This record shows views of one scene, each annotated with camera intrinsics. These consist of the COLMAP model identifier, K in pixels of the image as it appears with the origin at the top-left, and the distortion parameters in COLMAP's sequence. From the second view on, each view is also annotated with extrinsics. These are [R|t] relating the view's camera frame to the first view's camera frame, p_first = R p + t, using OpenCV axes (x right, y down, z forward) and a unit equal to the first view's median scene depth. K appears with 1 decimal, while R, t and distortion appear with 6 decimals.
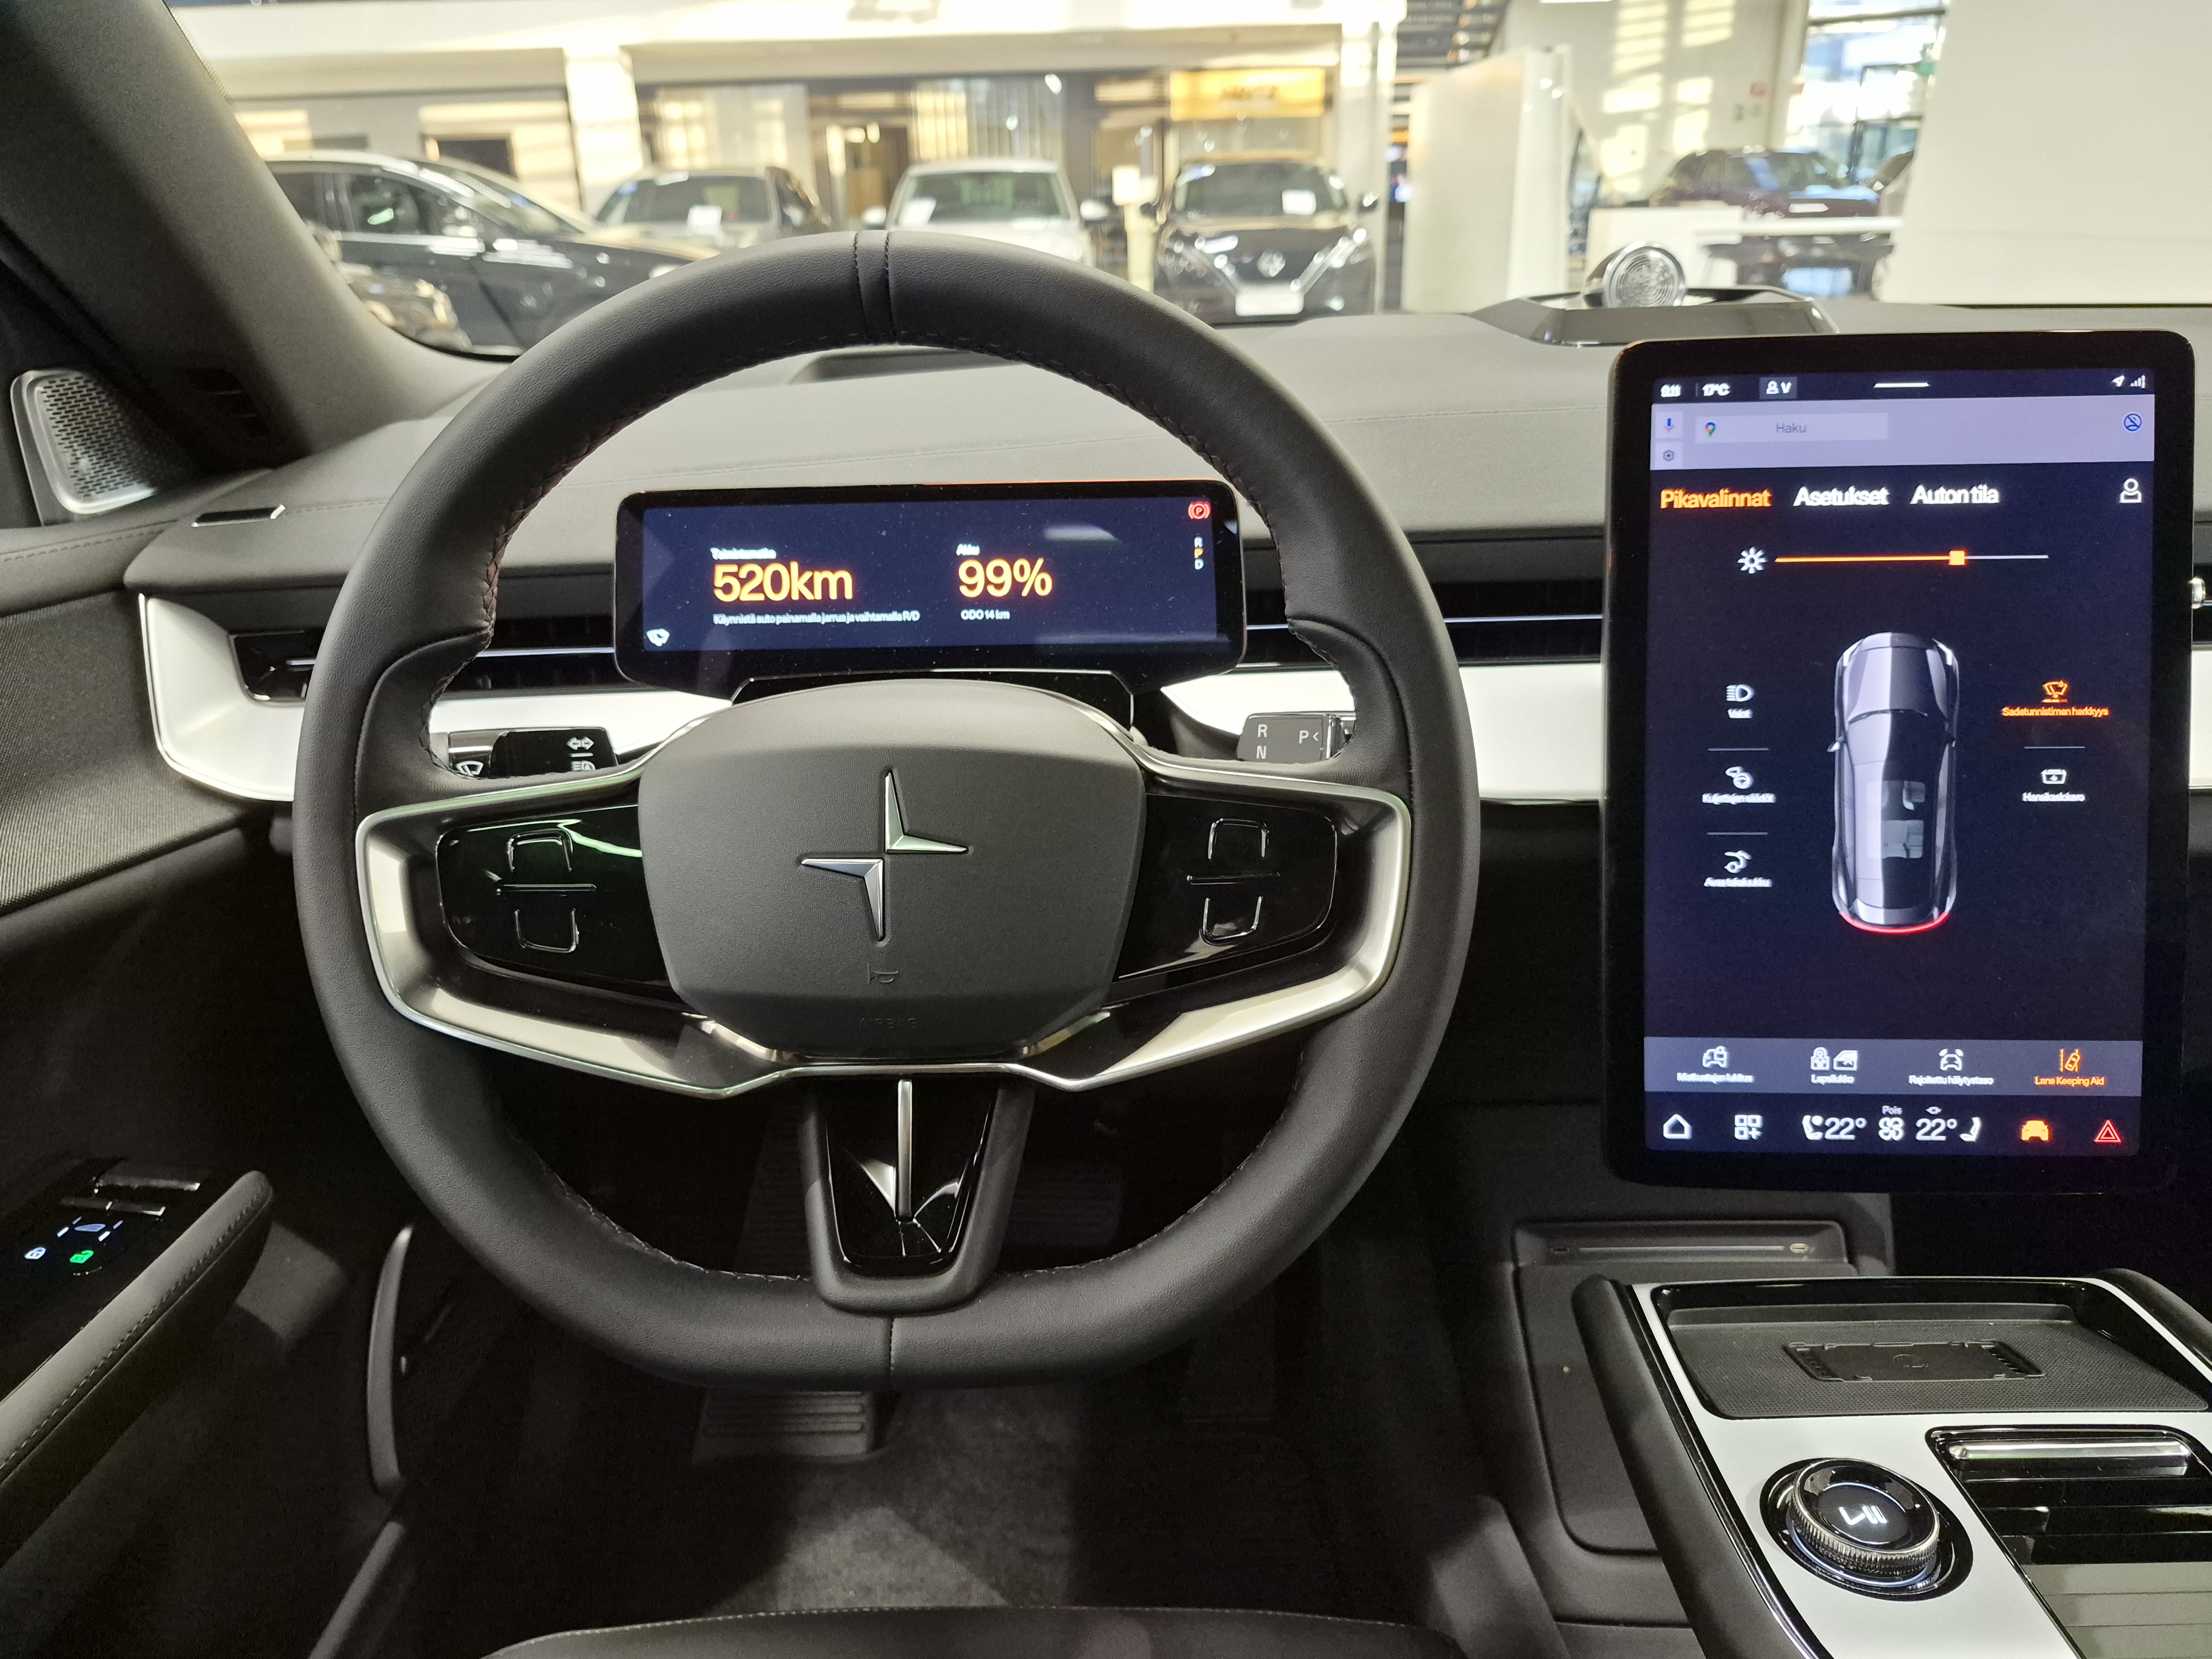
lens RADIAL K [[1525.4, 0, 1113.1], [0, 1525.4, 861.1], [0, 0, 1]] dist [0.040813, -0.037610]
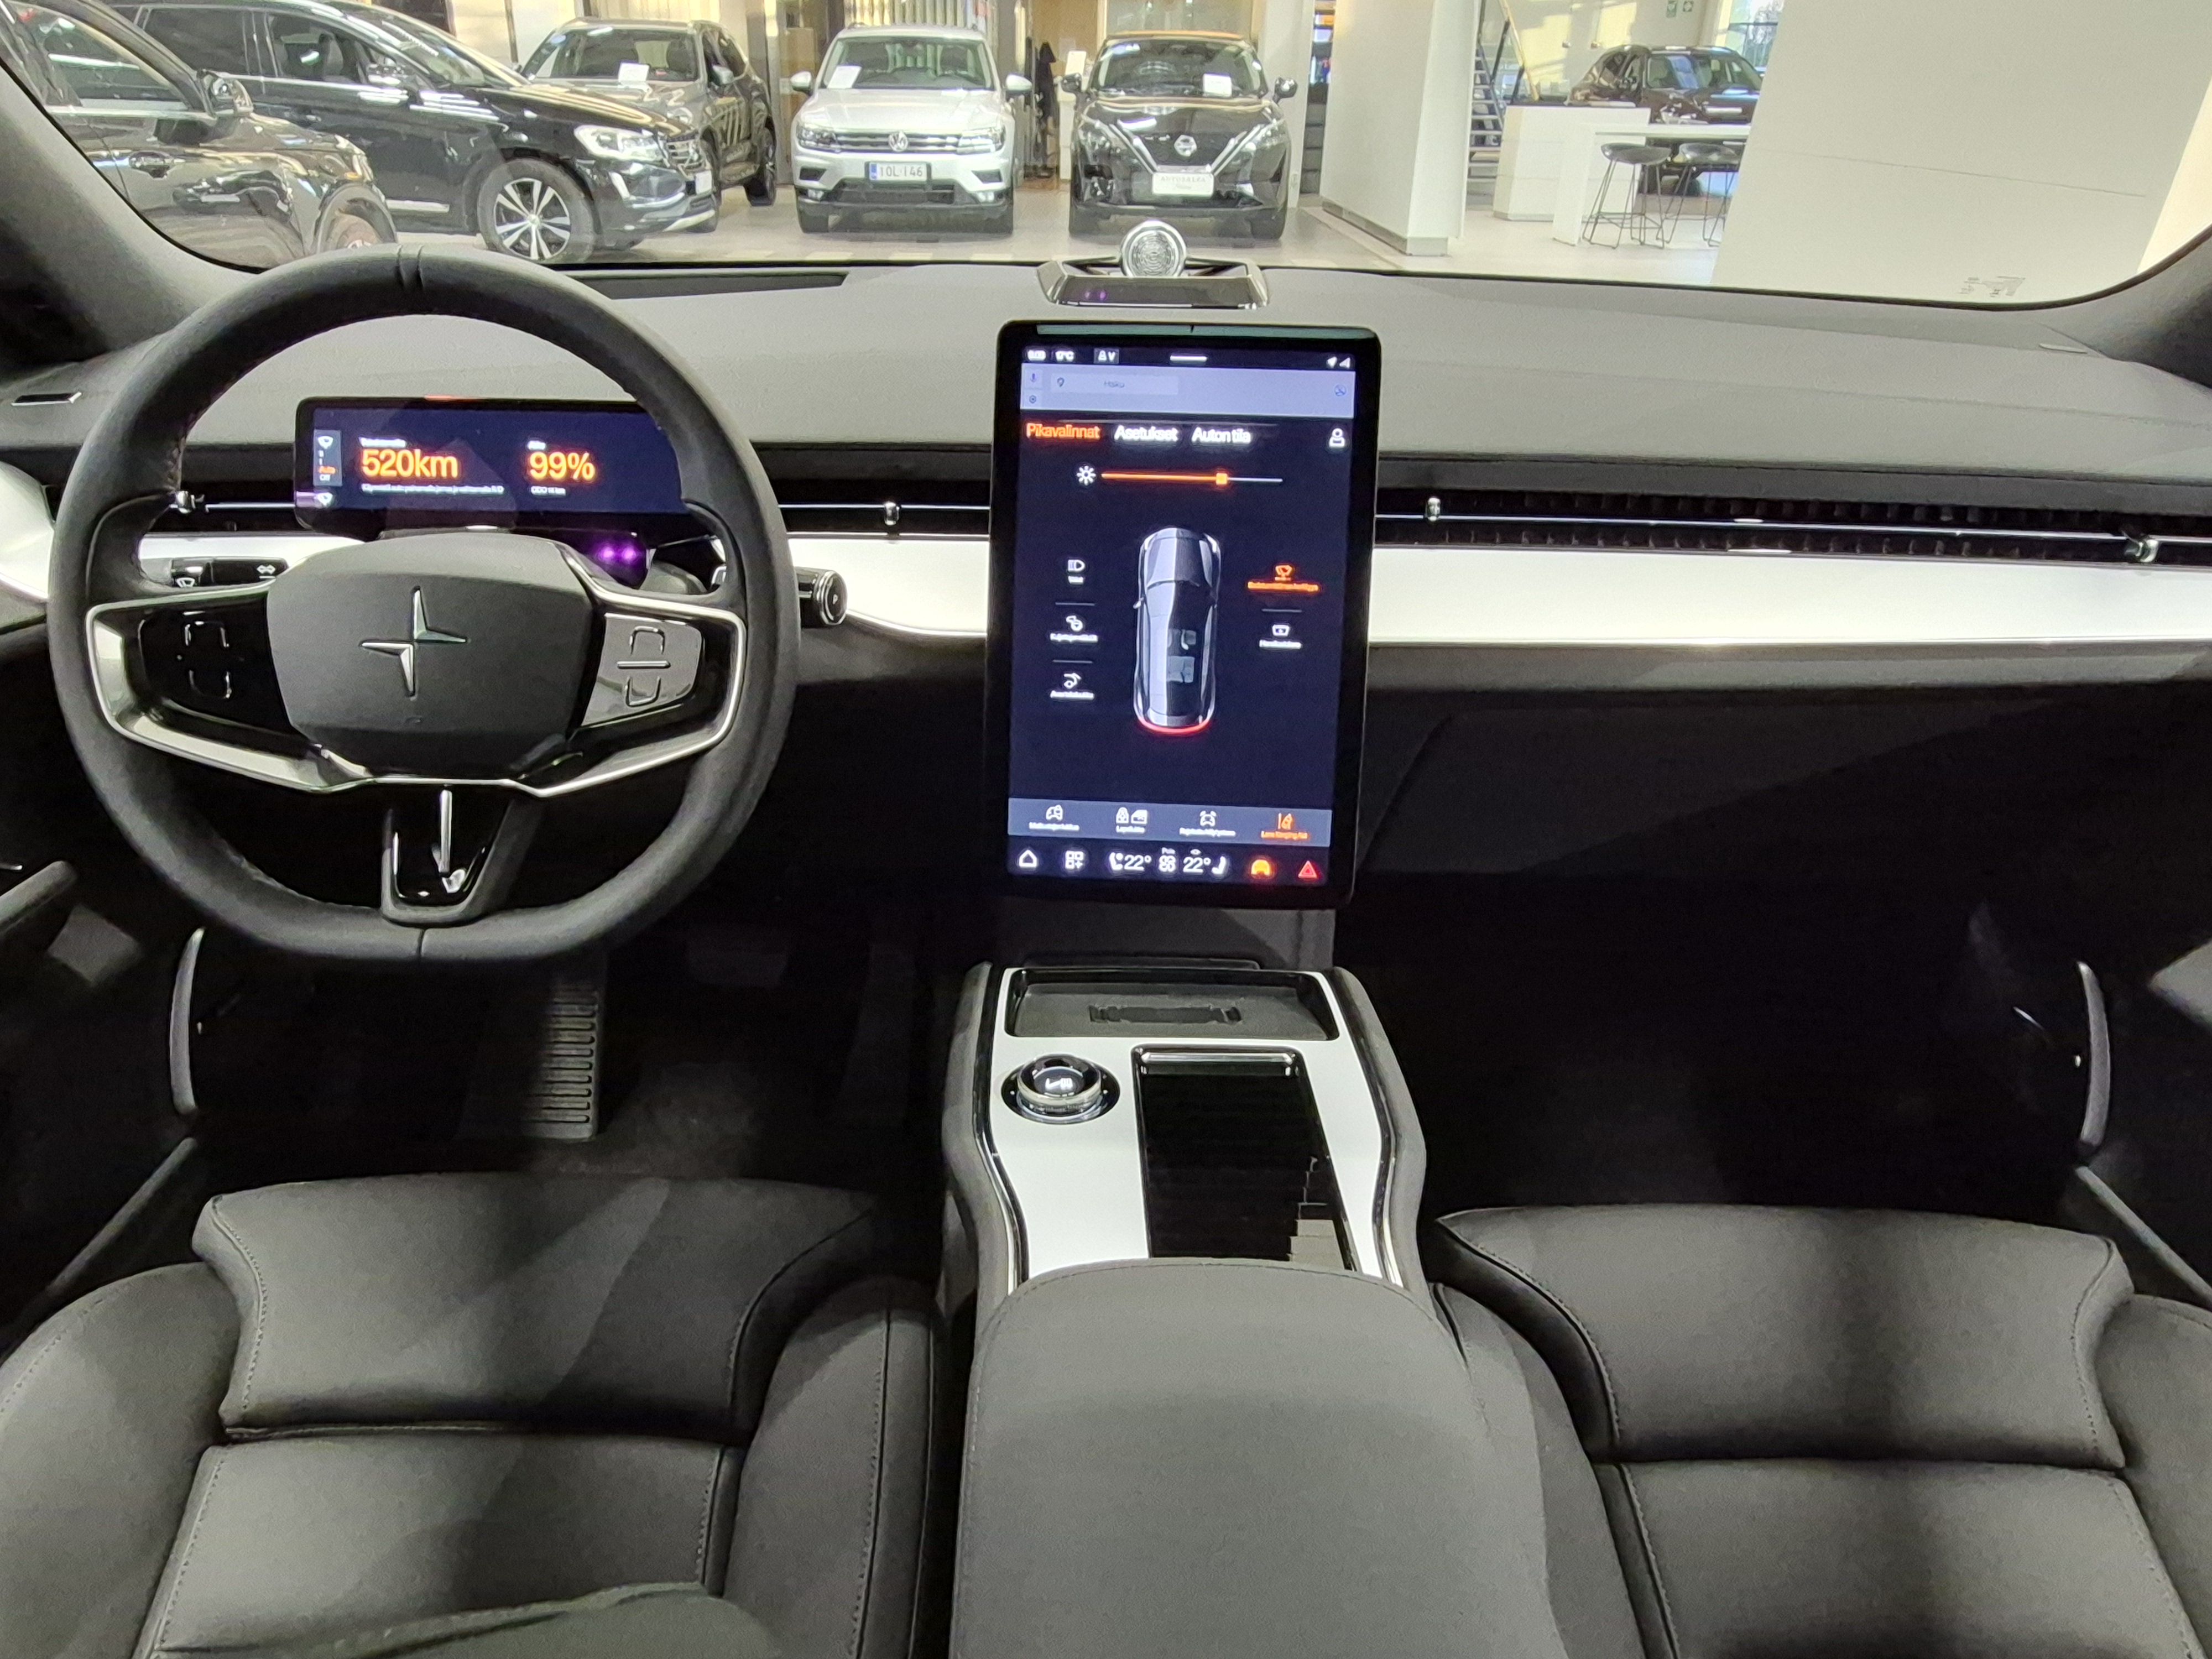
lens RADIAL K [[1518.9, 0, 1100.8], [0, 1518.9, 847.4], [0, 0, 1]] dist [0.003478, 0.010202]
pose [[0.999224, 0.033481, 0.020750, 0.410557], [-0.034928, 0.996660, 0.073813, 0.051398], [-0.018209, -0.074480, 0.997056, -0.472428]]
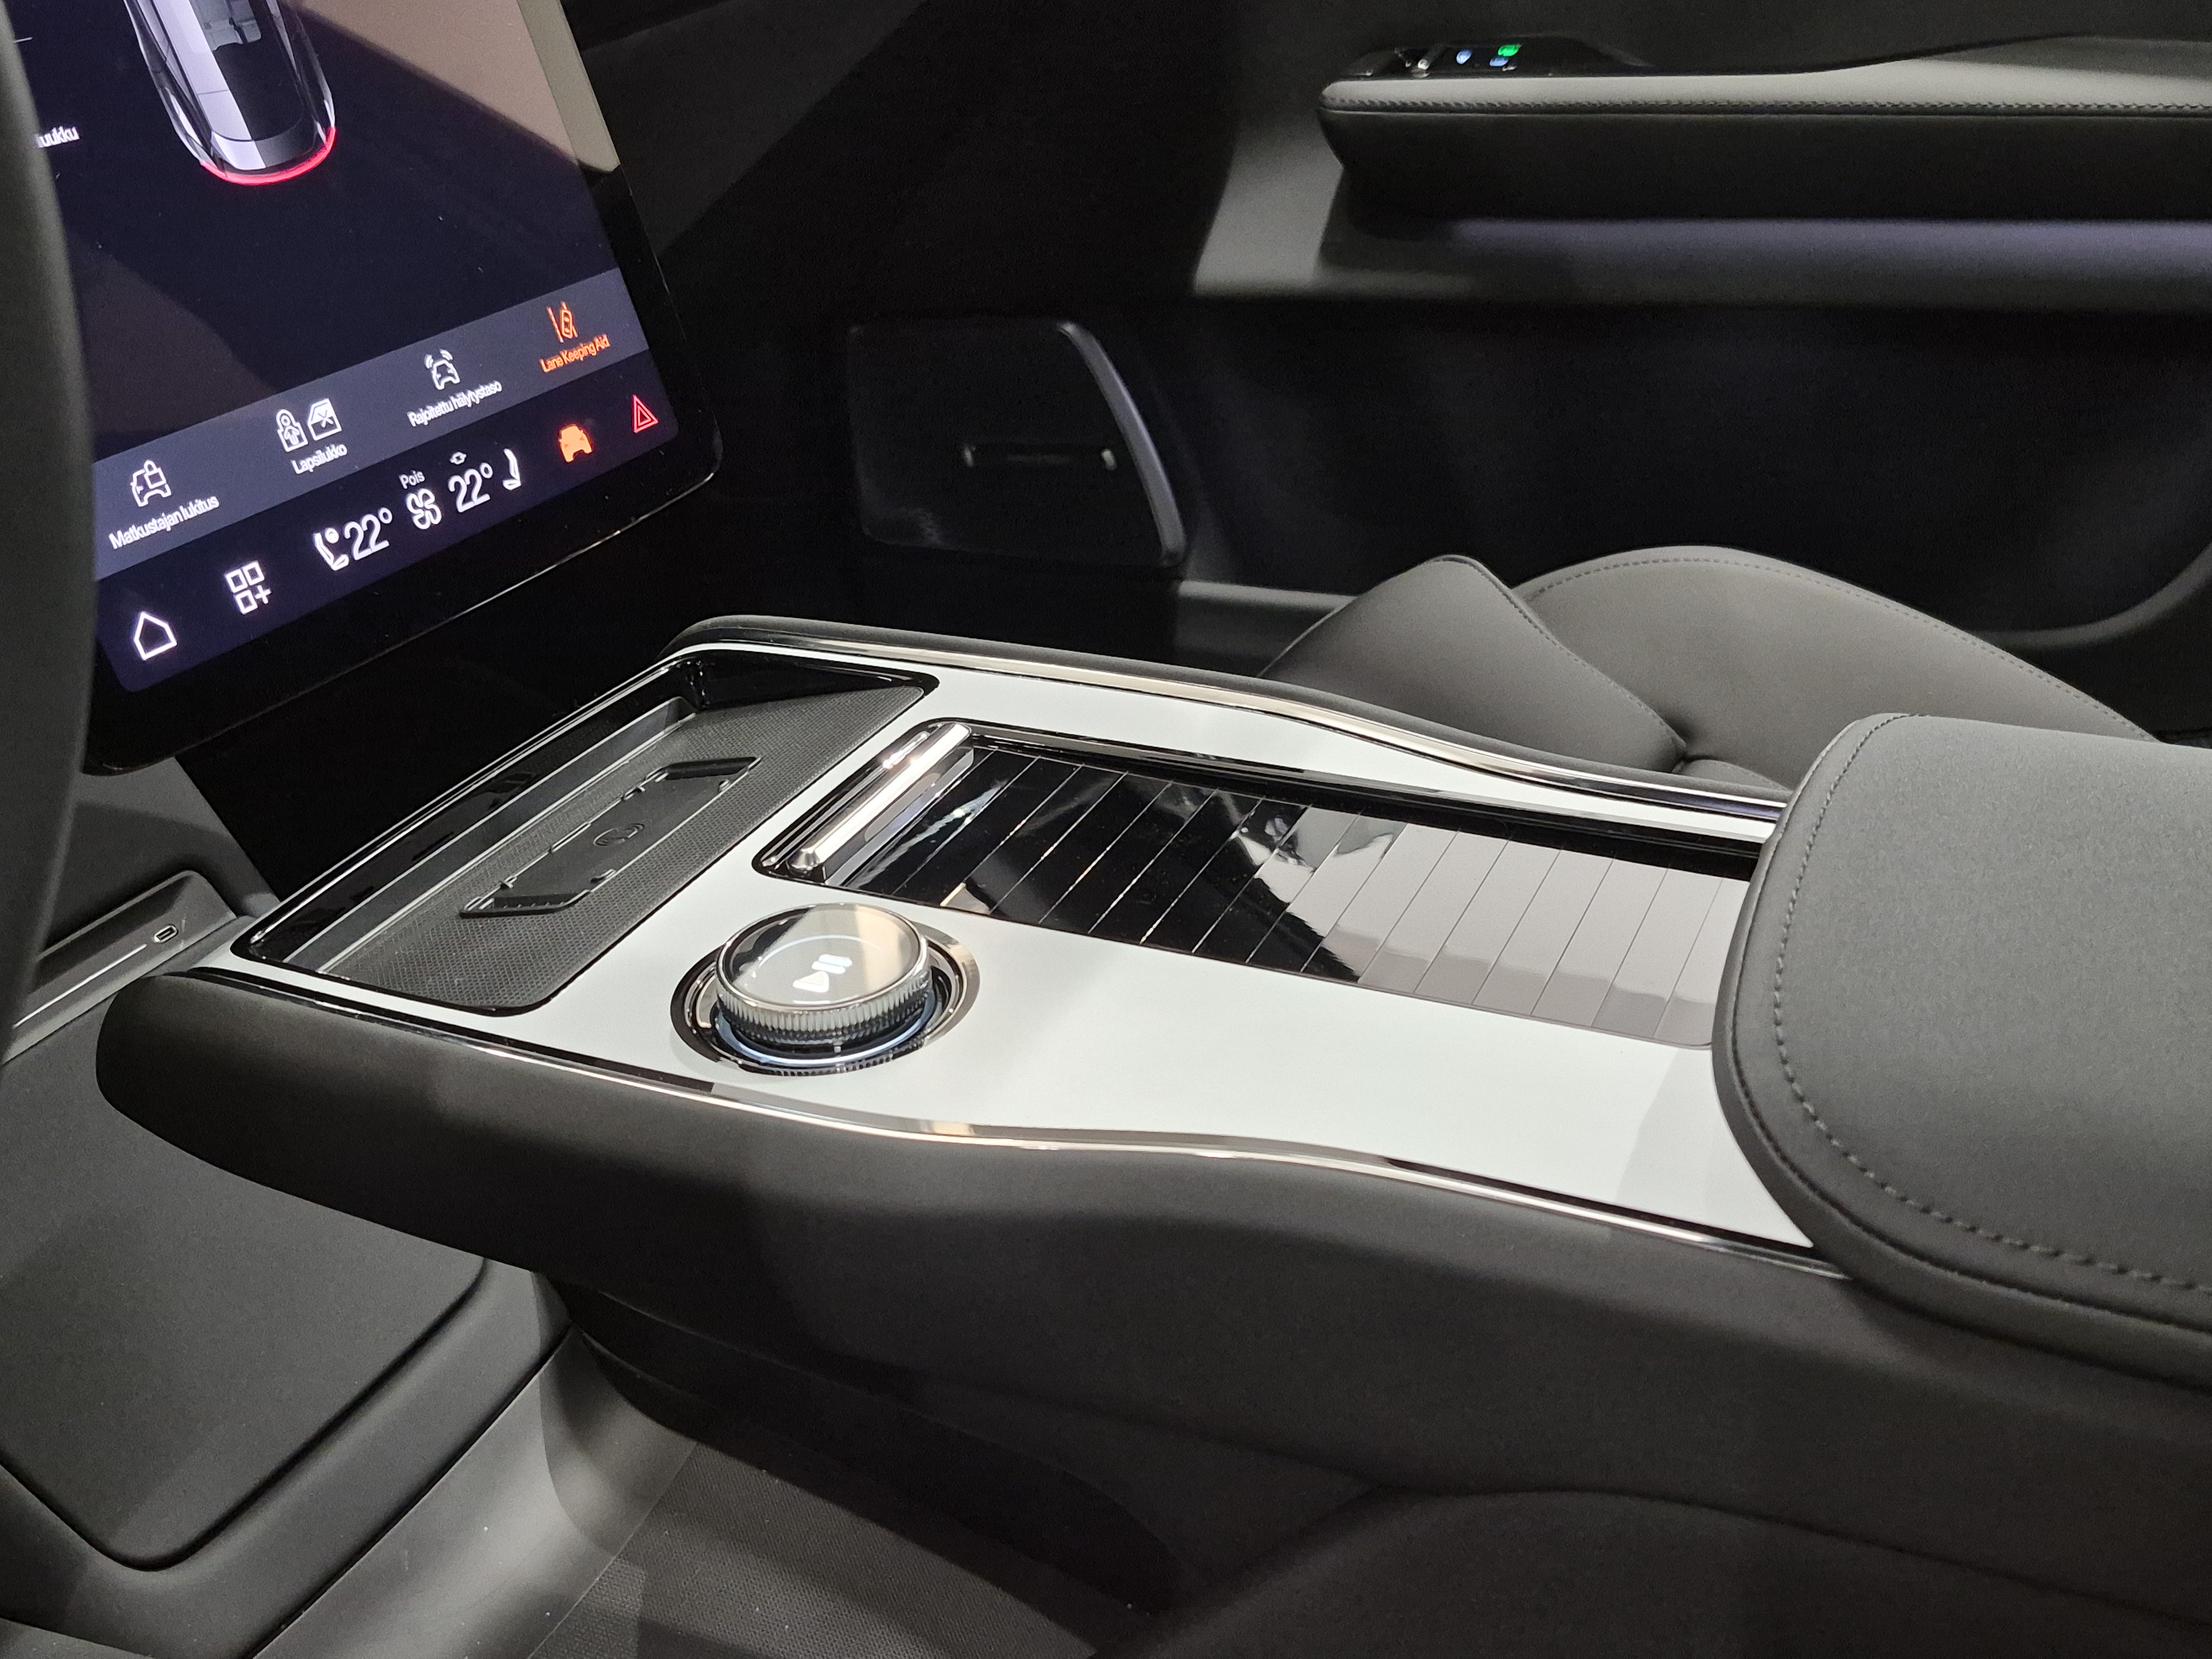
lens RADIAL K [[2417.9, 0, 1141.7], [0, 2417.9, 880.1], [0, 0, 1]] dist [0.009300, 0.000000]
pose [[0.414887, -0.425235, 0.804390, -0.190240], [0.328727, 0.894407, 0.303272, 0.110234], [-0.848415, 0.138601, 0.510865, 0.310333]]
